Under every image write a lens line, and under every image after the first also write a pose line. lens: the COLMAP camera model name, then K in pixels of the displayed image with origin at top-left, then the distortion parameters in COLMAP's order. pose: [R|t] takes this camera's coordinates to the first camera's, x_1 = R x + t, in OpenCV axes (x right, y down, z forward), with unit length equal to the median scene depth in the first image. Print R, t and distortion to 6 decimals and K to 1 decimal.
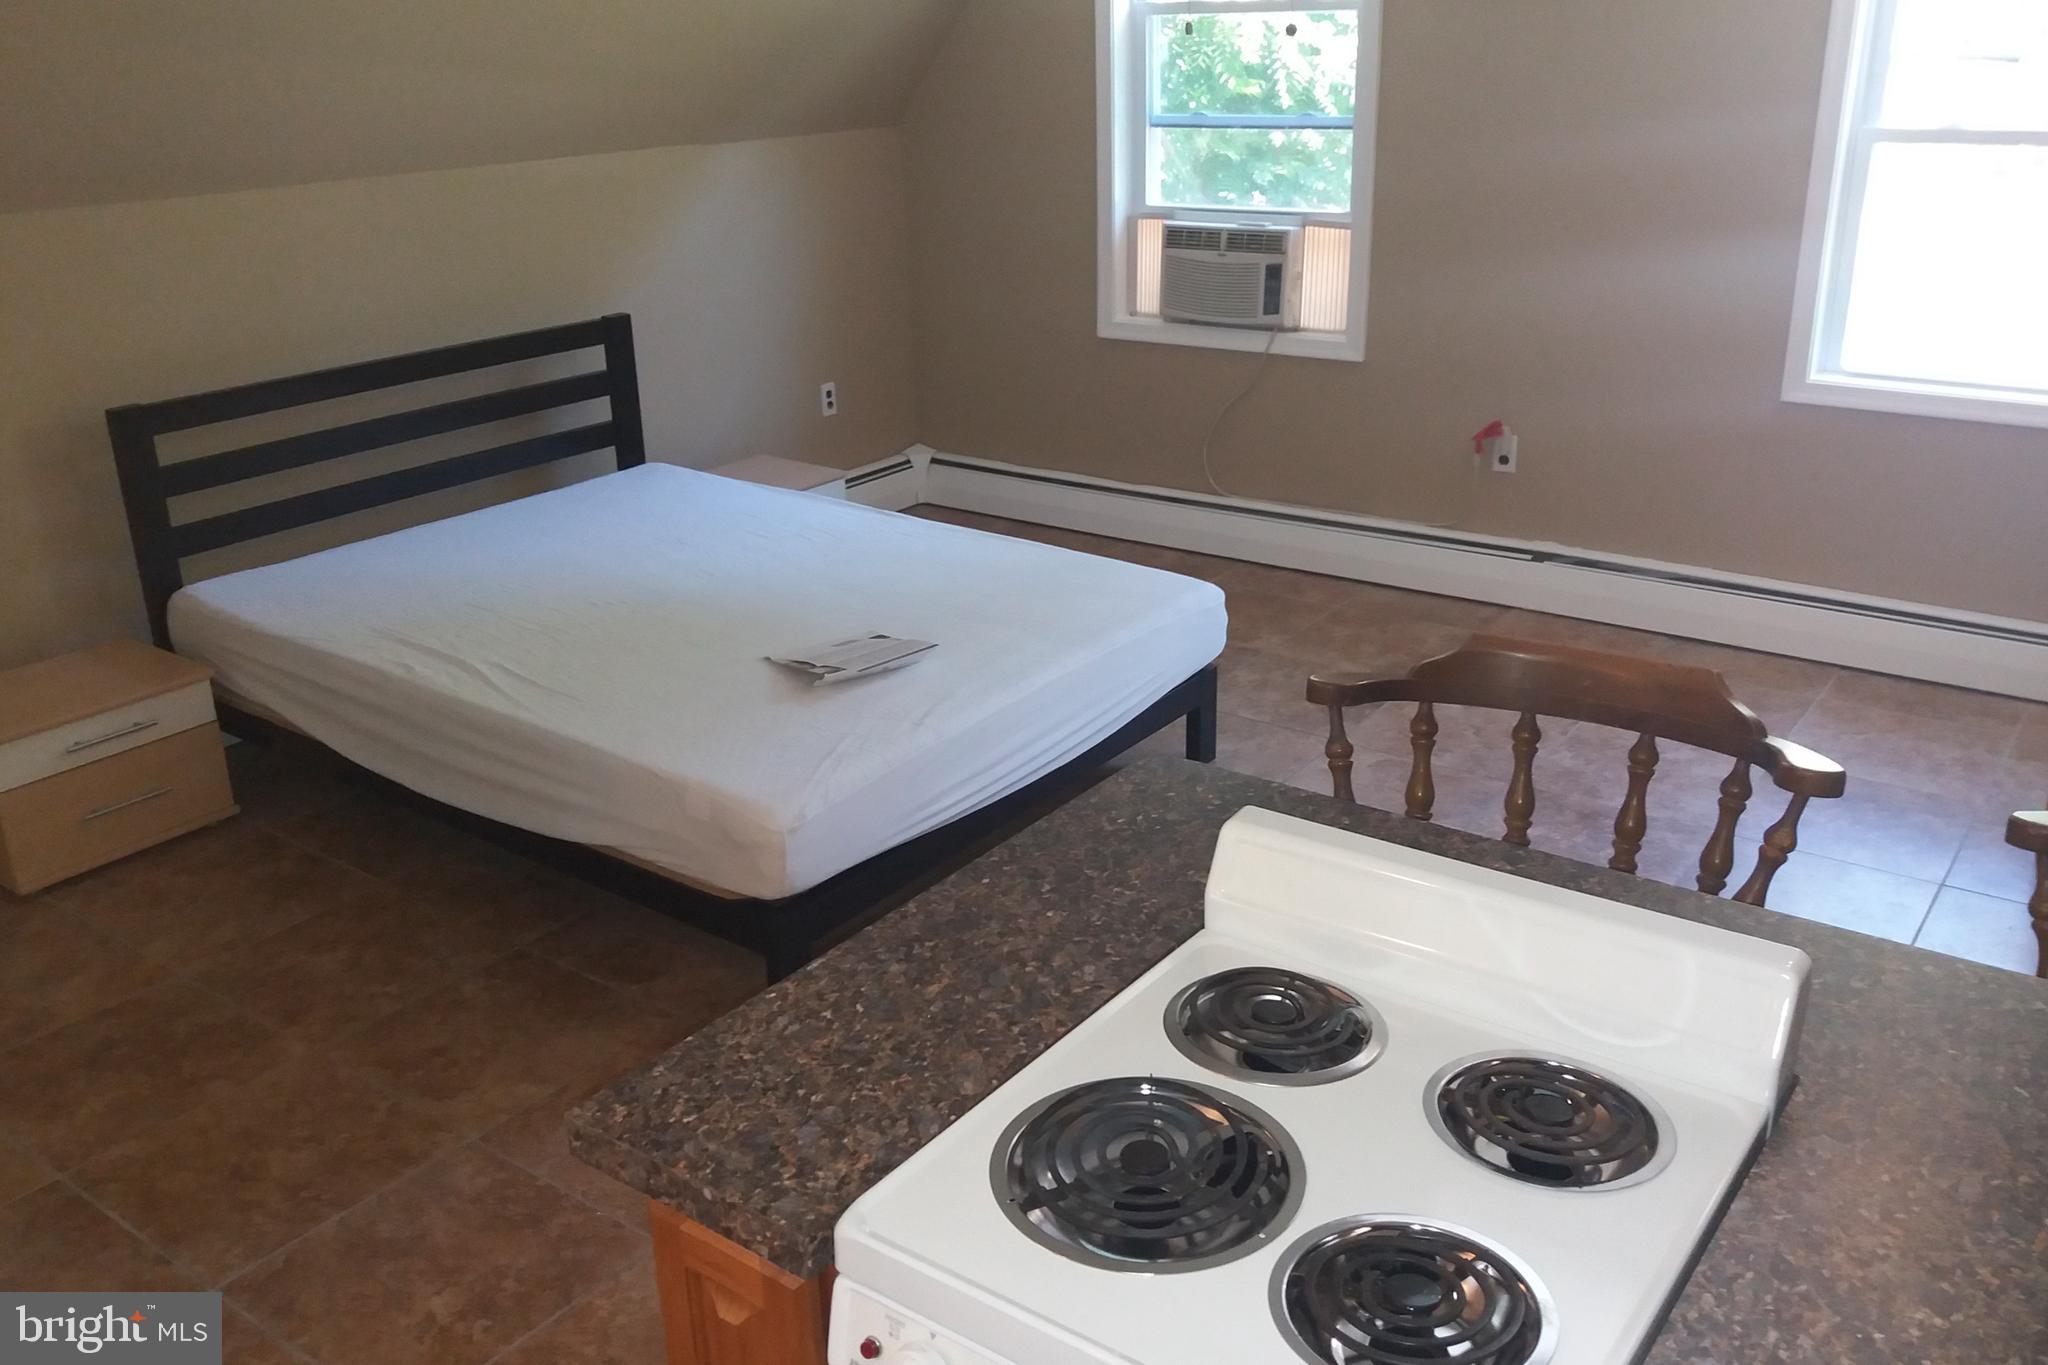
lens RADIAL K [[1781.6, 0, 1024.0], [0, 1781.6, 682.5], [0, 0, 1]] dist [0.237074, -0.459217]
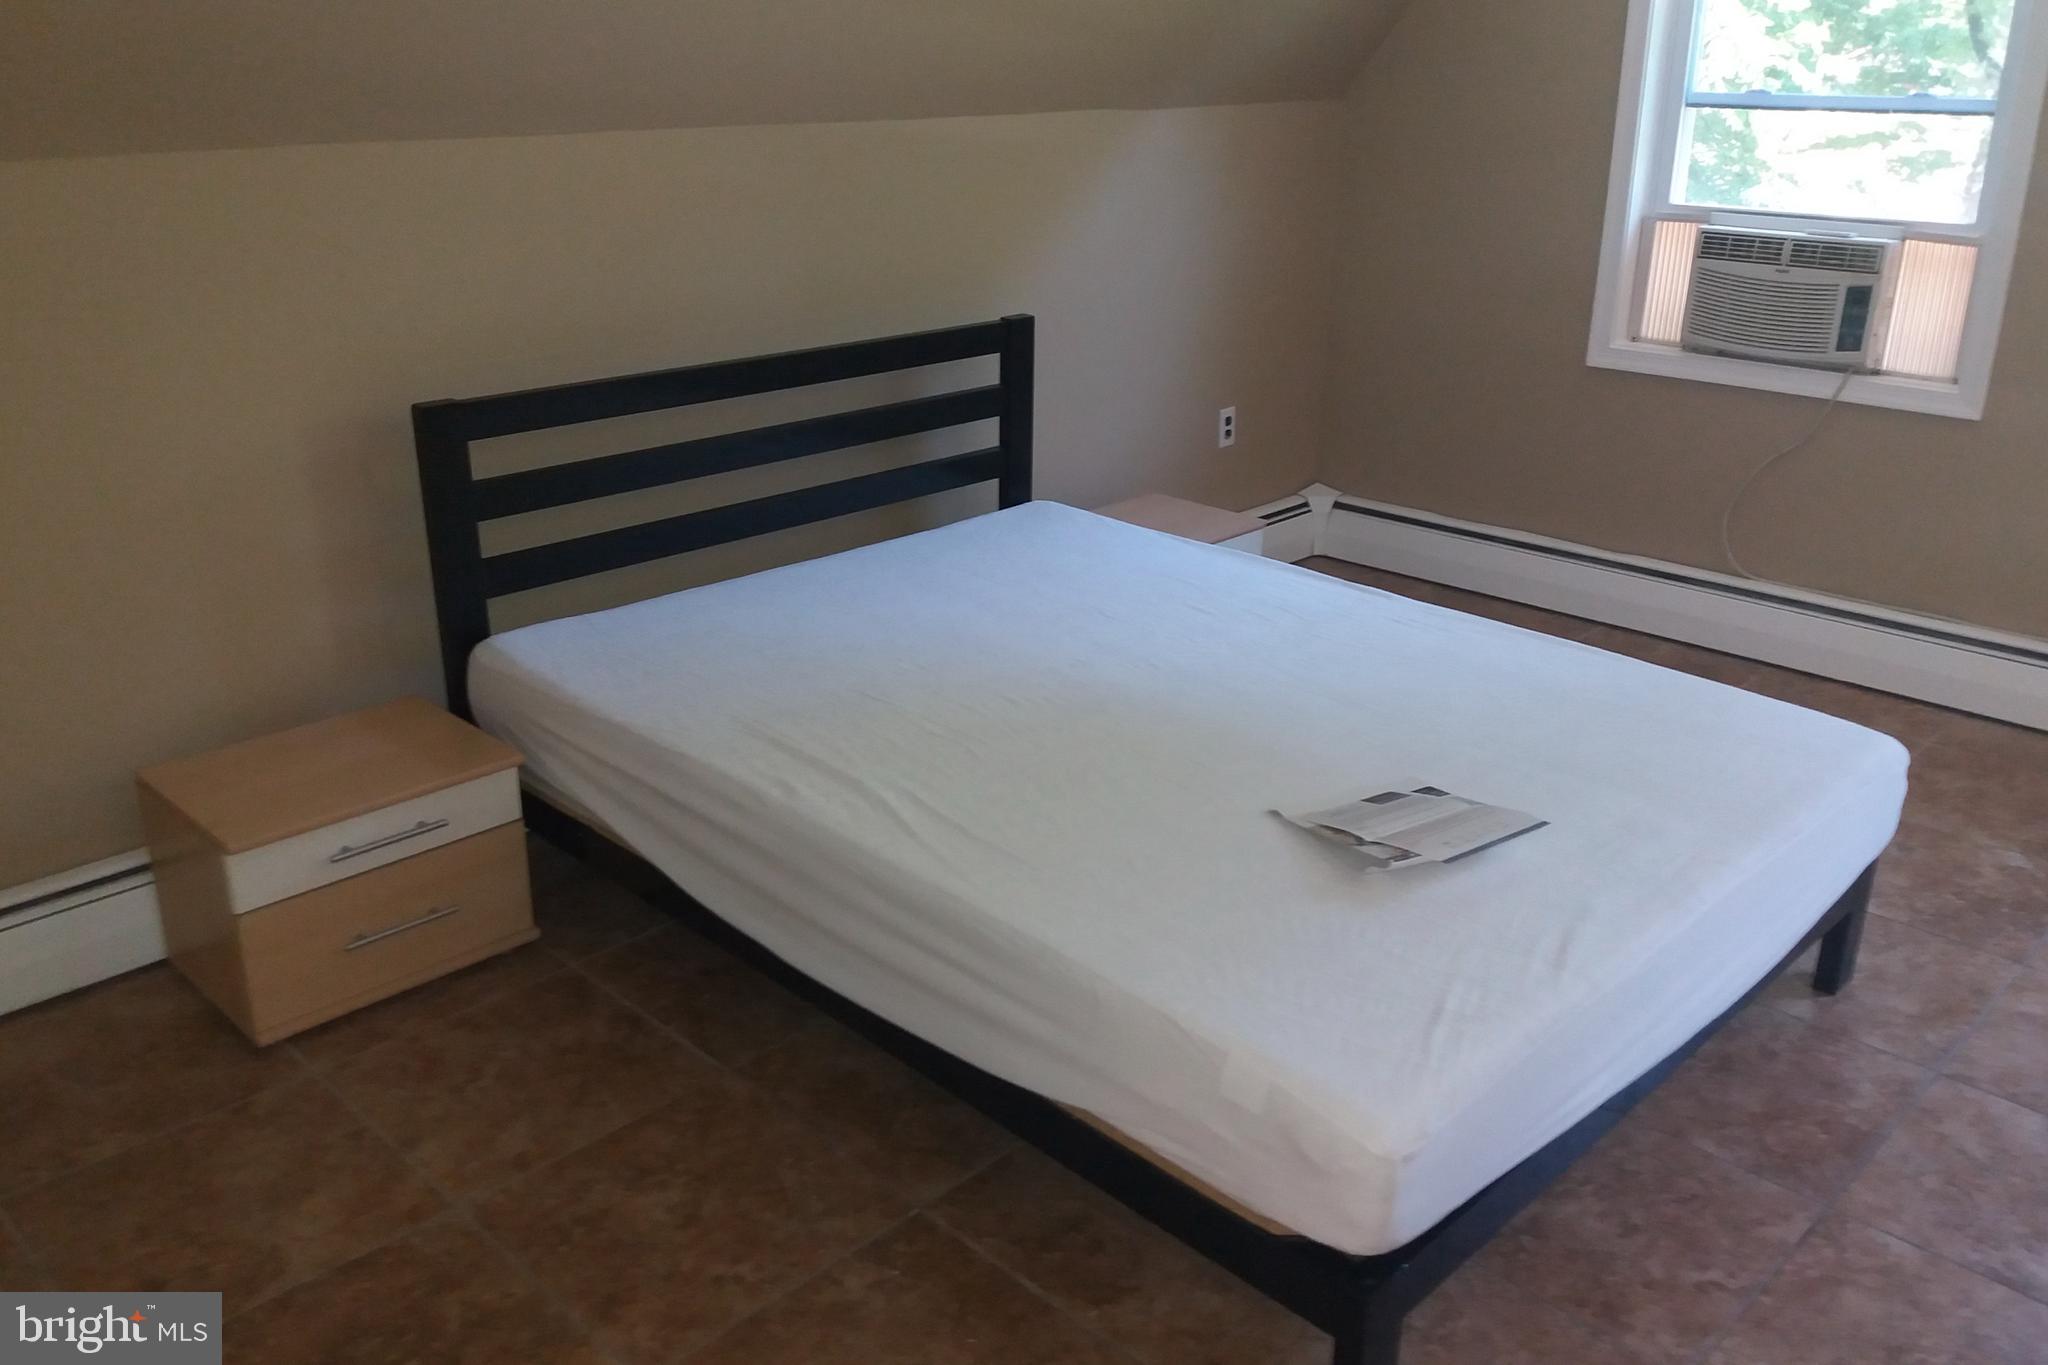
lens RADIAL K [[1720.2, 0, 1022.8], [0, 1720.2, 651.9], [0, 0, 1]] dist [0.222764, -0.410082]
pose [[0.992134, 0.071992, -0.102408, -0.132005], [-0.073322, 0.997265, -0.009277, -0.047457], [0.101460, 0.016713, 0.994699, 0.236592]]
